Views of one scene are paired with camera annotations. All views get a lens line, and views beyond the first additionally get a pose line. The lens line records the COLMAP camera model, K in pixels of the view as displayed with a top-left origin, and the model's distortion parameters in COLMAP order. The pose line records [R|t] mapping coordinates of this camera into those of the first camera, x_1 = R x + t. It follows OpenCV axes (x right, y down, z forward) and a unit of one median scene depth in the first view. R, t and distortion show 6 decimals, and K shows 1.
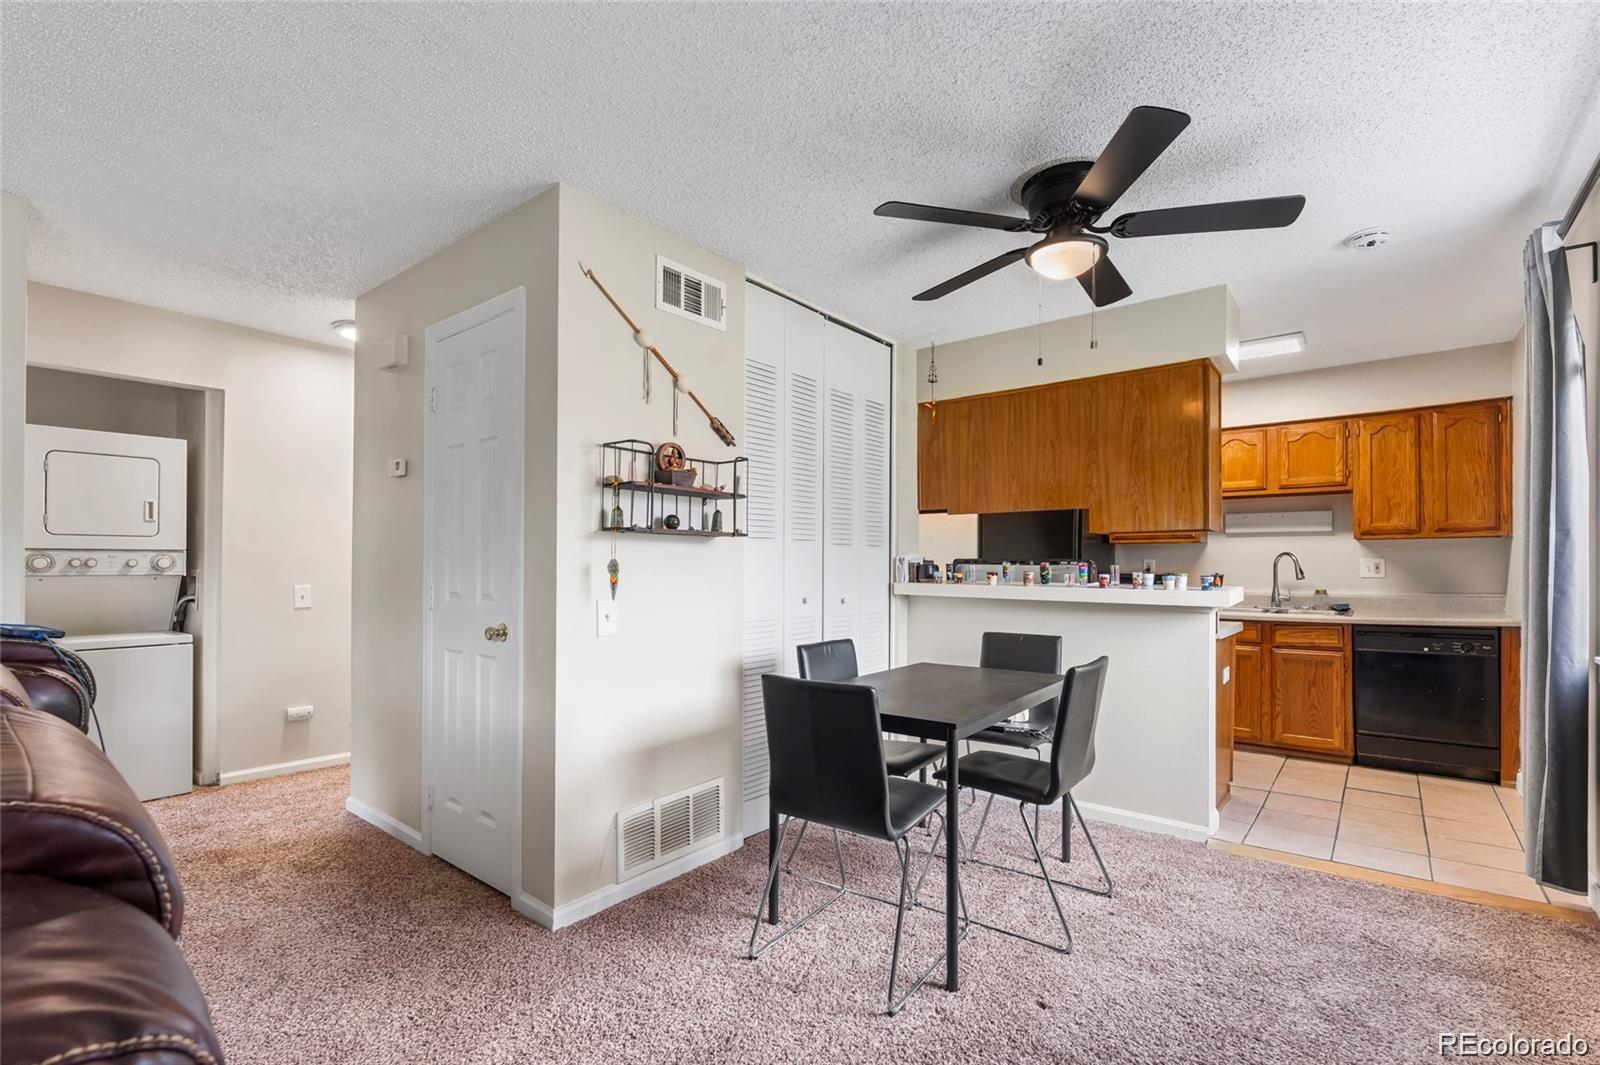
lens RADIAL K [[743.3, 0, 800.0], [0, 743.3, 532.5], [0, 0, 1]] dist [-0.000491, -0.000024]
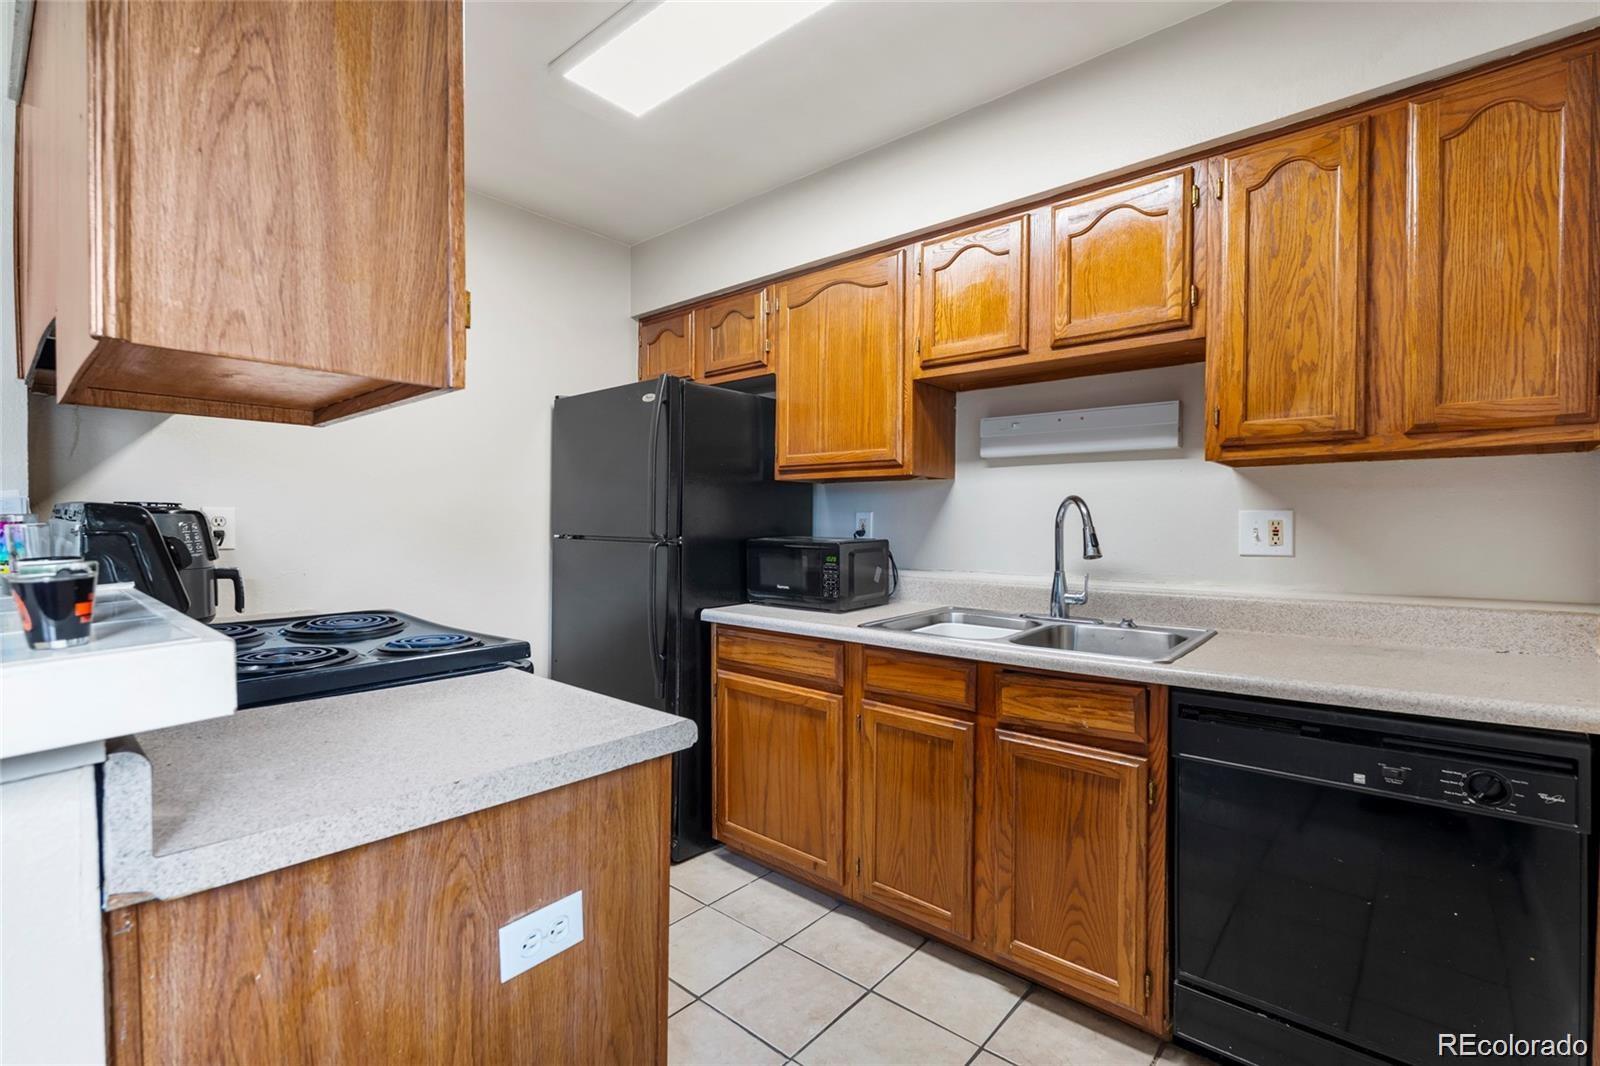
lens RADIAL K [[723.6, 0, 795.9], [0, 723.6, 510.6], [0, 0, 1]] dist [-0.006341, -0.000308]
pose [[0.999231, 0.004205, -0.038992, 0.554443], [-0.003070, 0.999571, 0.029135, 0.025618], [0.039097, -0.028993, 0.998815, 0.617688]]
